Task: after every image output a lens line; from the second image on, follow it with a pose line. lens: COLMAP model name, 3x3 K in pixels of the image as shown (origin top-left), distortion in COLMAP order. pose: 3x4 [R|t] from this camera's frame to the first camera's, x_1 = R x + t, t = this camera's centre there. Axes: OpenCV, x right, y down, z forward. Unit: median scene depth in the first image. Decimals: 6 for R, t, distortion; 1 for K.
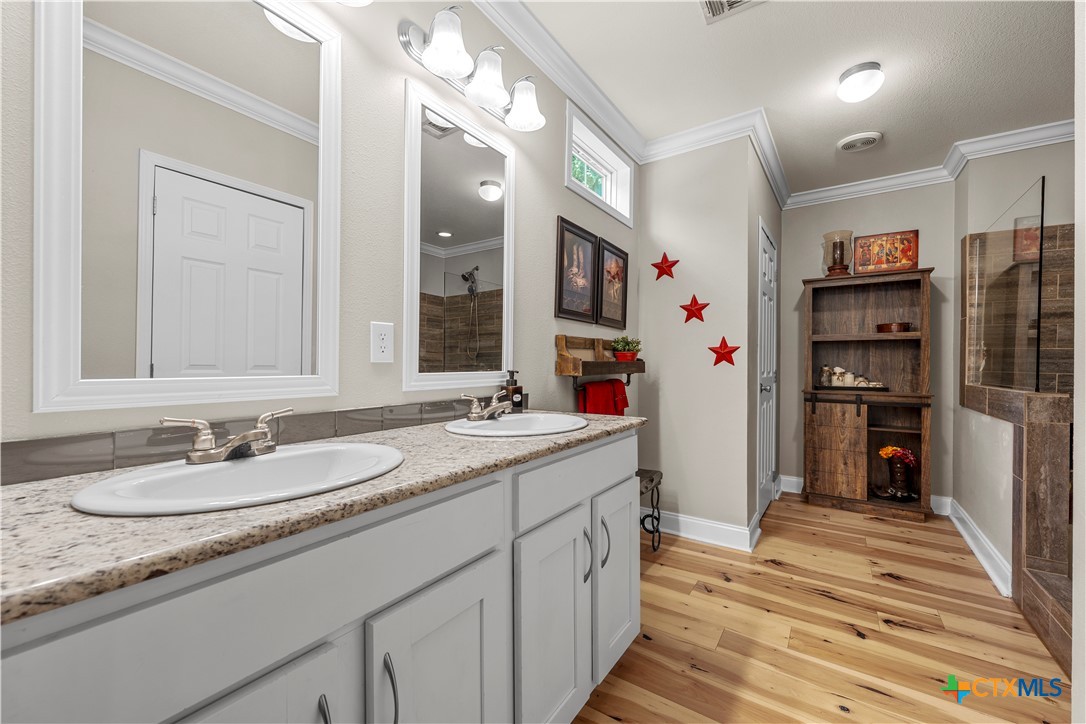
lens RADIAL K [[428.6, 0, 552.9], [0, 428.6, 360.1], [0, 0, 1]] dist [0.001963, 0.000723]
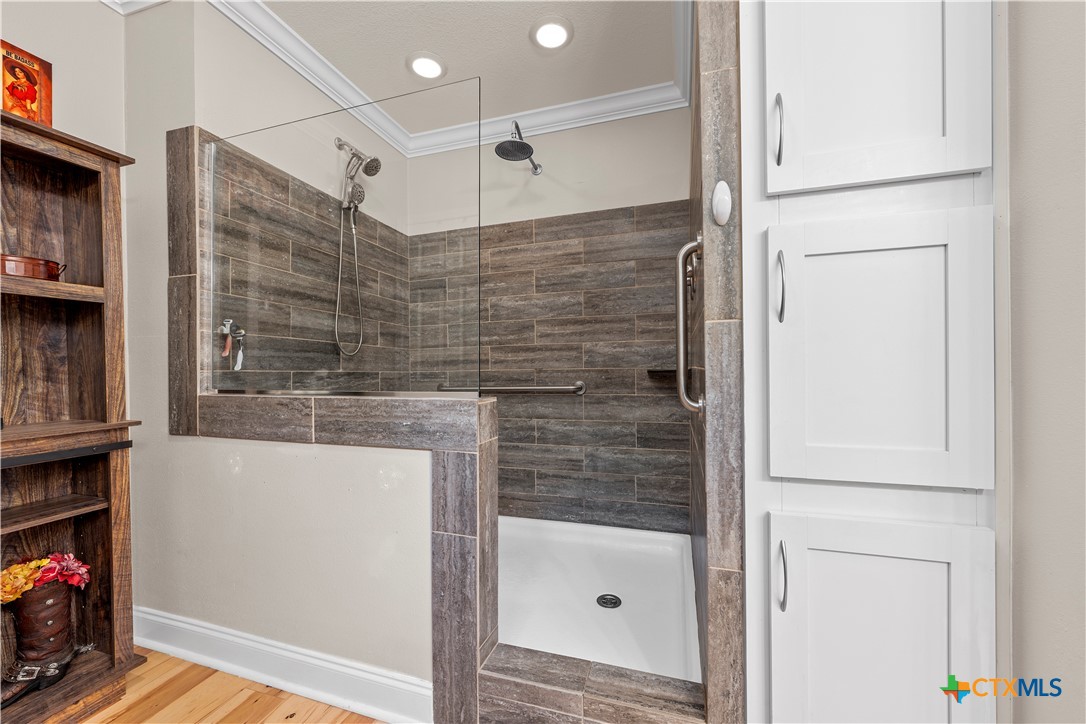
lens RADIAL K [[428.6, 0, 542.7], [0, 428.6, 370.7], [0, 0, 1]] dist [0.001963, 0.000723]
pose [[-0.274113, -0.018717, 0.961515, 0.267867], [-0.003040, 0.999822, 0.018596, 0.011857], [-0.961693, 0.002174, -0.274121, 0.637679]]
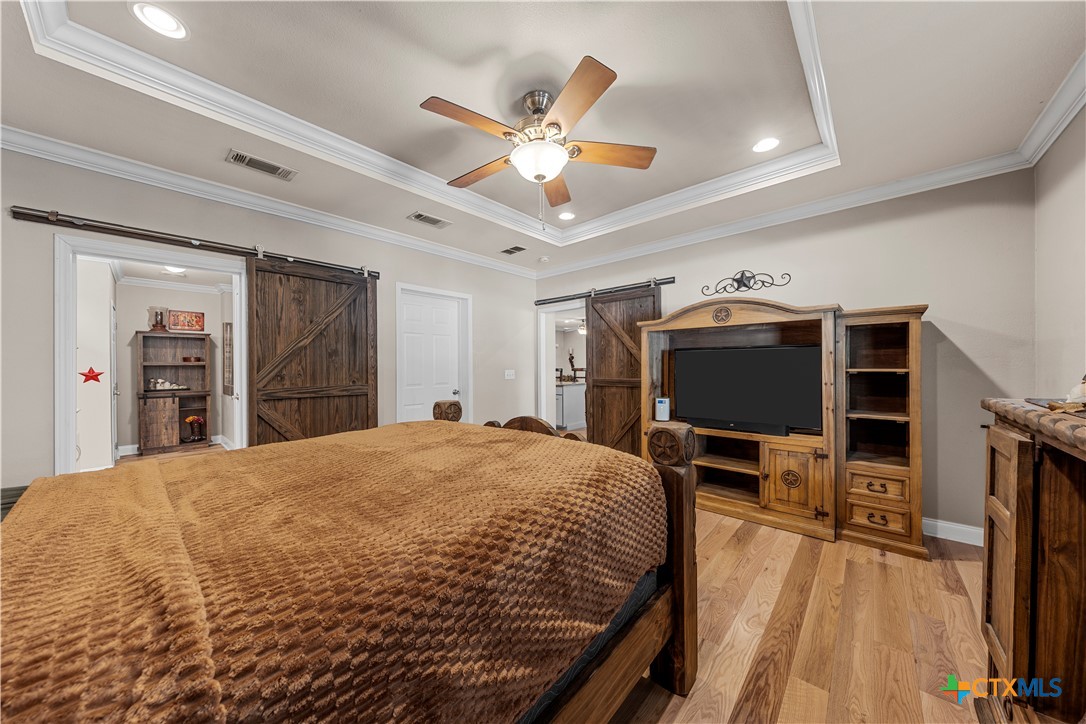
lens RADIAL K [[362.0, 0, 541.0], [0, 362.0, 369.7], [0, 0, 1]] dist [-0.002301, -0.000100]
pose [[0.139311, -0.019365, 0.990059, -0.699319], [-0.000359, 0.999808, 0.019606, -0.059374], [-0.990249, -0.003087, 0.139278, -0.911897]]
